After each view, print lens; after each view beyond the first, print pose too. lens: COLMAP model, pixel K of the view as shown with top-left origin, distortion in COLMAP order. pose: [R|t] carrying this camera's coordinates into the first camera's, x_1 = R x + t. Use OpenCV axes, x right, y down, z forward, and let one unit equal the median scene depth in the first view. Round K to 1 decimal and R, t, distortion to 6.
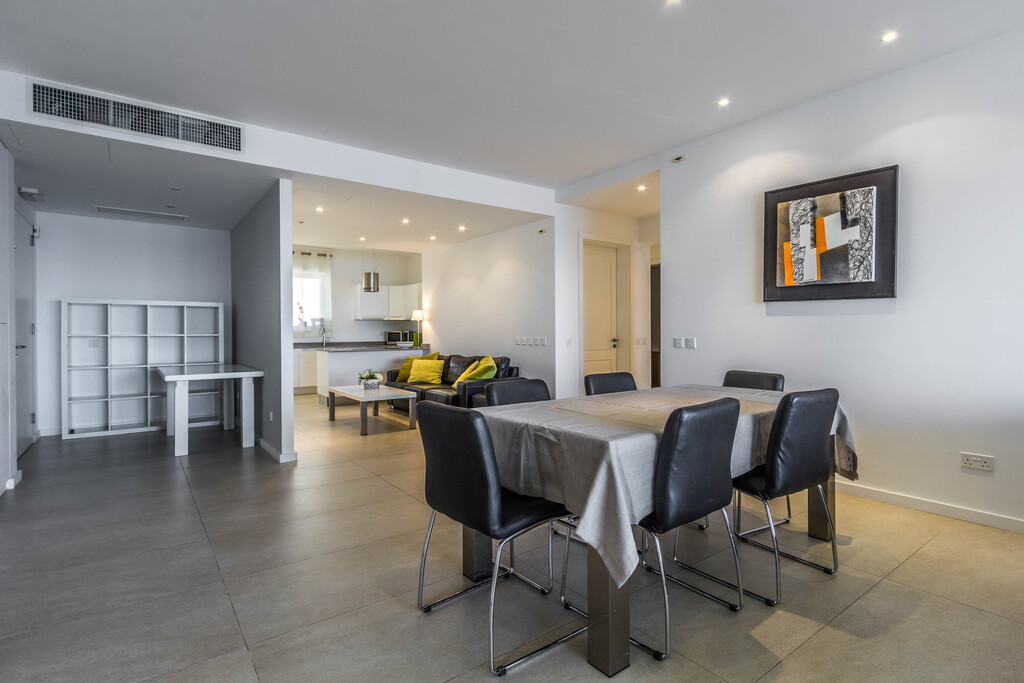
lens RADIAL K [[508.0, 0, 494.1], [0, 508.0, 333.1], [0, 0, 1]] dist [-0.013194, 0.000155]
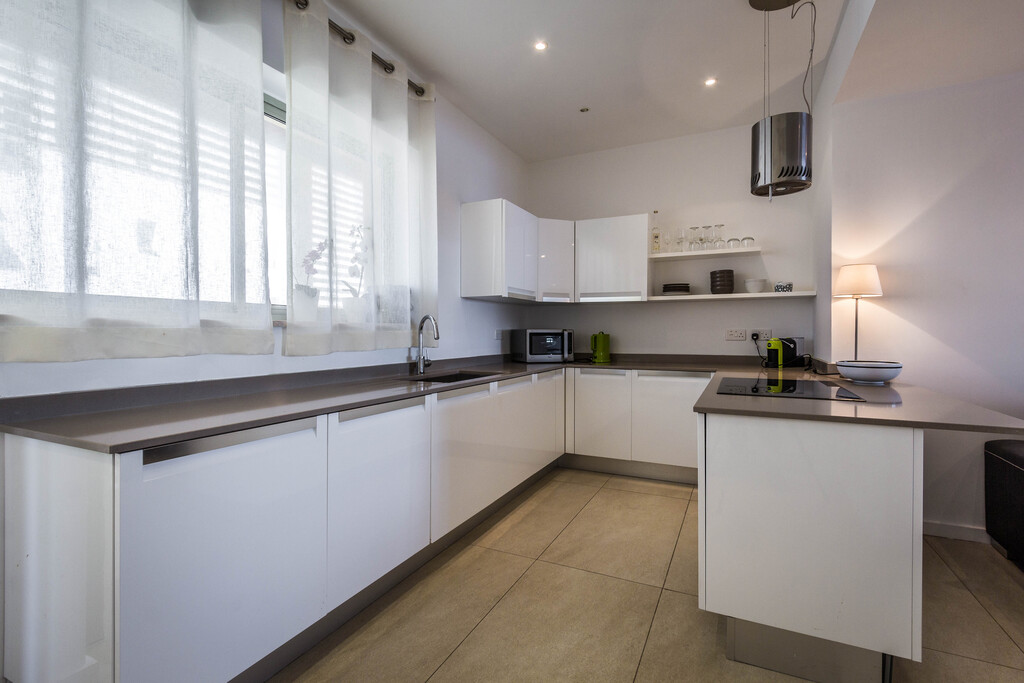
lens RADIAL K [[468.4, 0, 515.6], [0, 468.4, 335.1], [0, 0, 1]] dist [0.022580, 0.000080]
pose [[0.872599, 0.000010, 0.488437, -0.504654], [-0.000900, 0.999998, 0.001587, 0.000759], [-0.488436, -0.001824, 0.872598, 0.821067]]
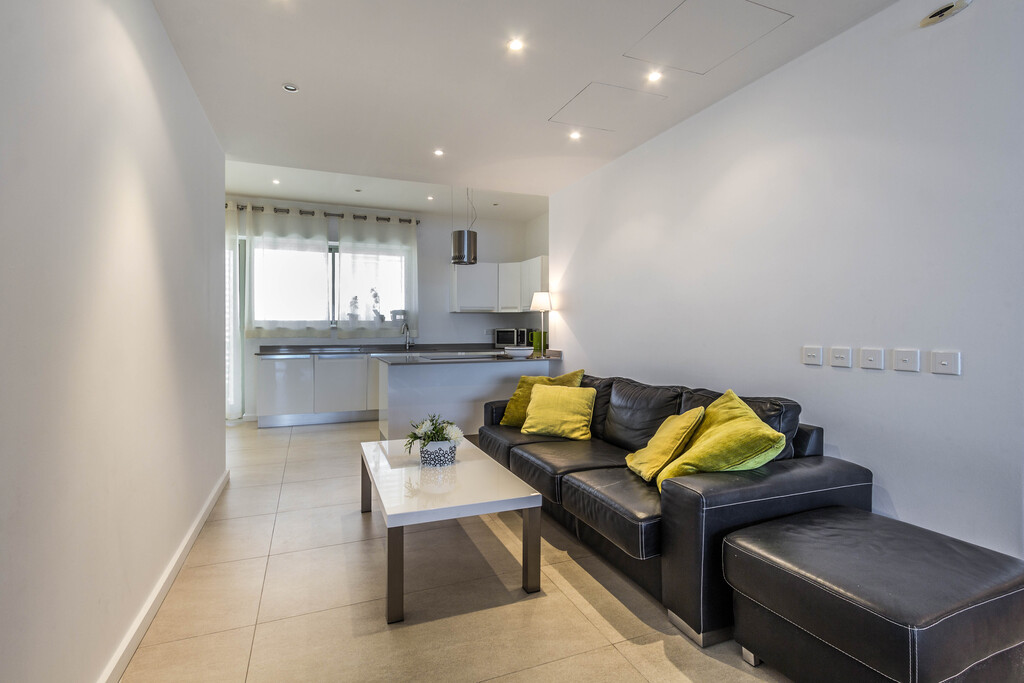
lens RADIAL K [[468.4, 0, 476.1], [0, 468.4, 329.8], [0, 0, 1]] dist [0.022580, 0.000080]
pose [[0.961347, 0.003910, -0.275312, -0.074335], [-0.004525, 0.999988, -0.001597, -0.001539], [0.275302, 0.002781, 0.961354, 0.465581]]
